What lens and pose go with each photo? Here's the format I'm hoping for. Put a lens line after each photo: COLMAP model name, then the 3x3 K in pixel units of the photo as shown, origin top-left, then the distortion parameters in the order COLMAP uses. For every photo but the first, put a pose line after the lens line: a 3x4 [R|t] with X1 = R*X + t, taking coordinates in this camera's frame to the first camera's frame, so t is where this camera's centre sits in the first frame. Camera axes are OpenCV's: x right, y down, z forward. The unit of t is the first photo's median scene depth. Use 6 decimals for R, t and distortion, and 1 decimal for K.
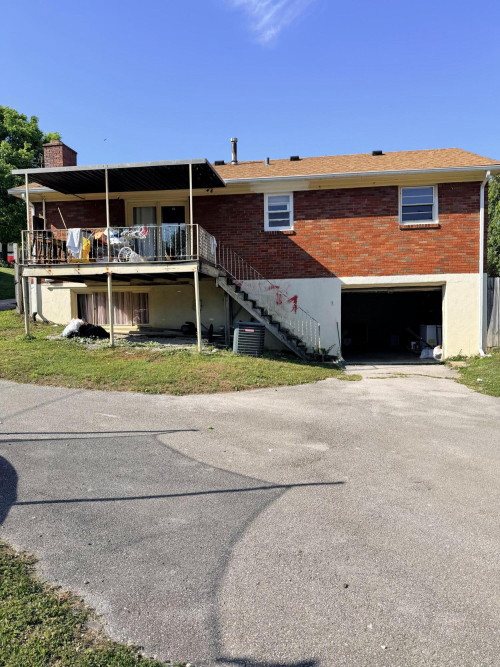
lens RADIAL K [[473.7, 0, 250.0], [0, 473.7, 333.5], [0, 0, 1]] dist [0.173381, -0.380043]
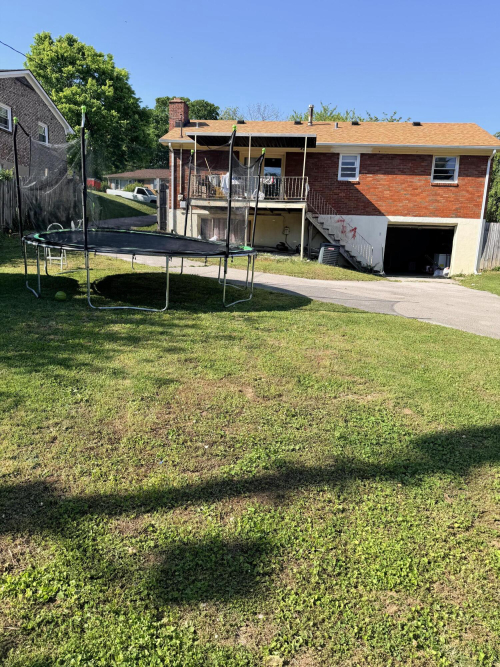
lens RADIAL K [[470.0, 0, 250.0], [0, 470.0, 333.5], [0, 0, 1]] dist [0.062937, -0.129641]
pose [[0.998446, 0.053047, 0.017063, -0.240519], [-0.054965, 0.987917, 0.144911, 0.051099], [-0.009170, -0.145624, 0.989298, -0.488367]]
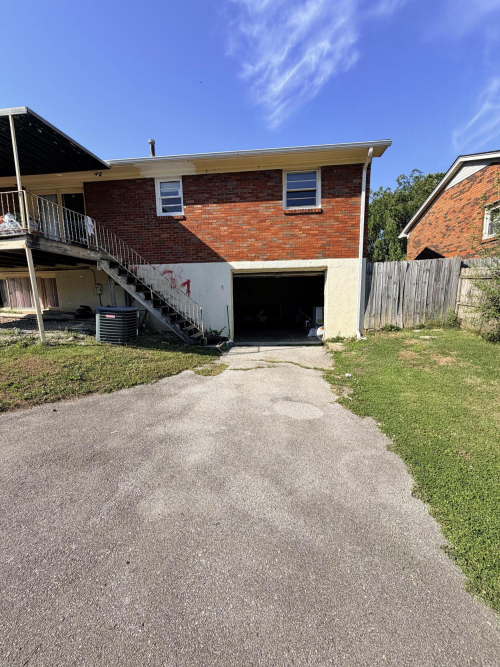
lens RADIAL K [[271.4, 0, 250.0], [0, 271.4, 333.5], [0, 0, 1]] dist [-0.002408, -0.000094]
pose [[0.999653, -0.005557, 0.025747, 0.220813], [0.003088, 0.995476, 0.094958, -0.019330], [-0.026158, -0.094846, 0.995148, 0.402693]]
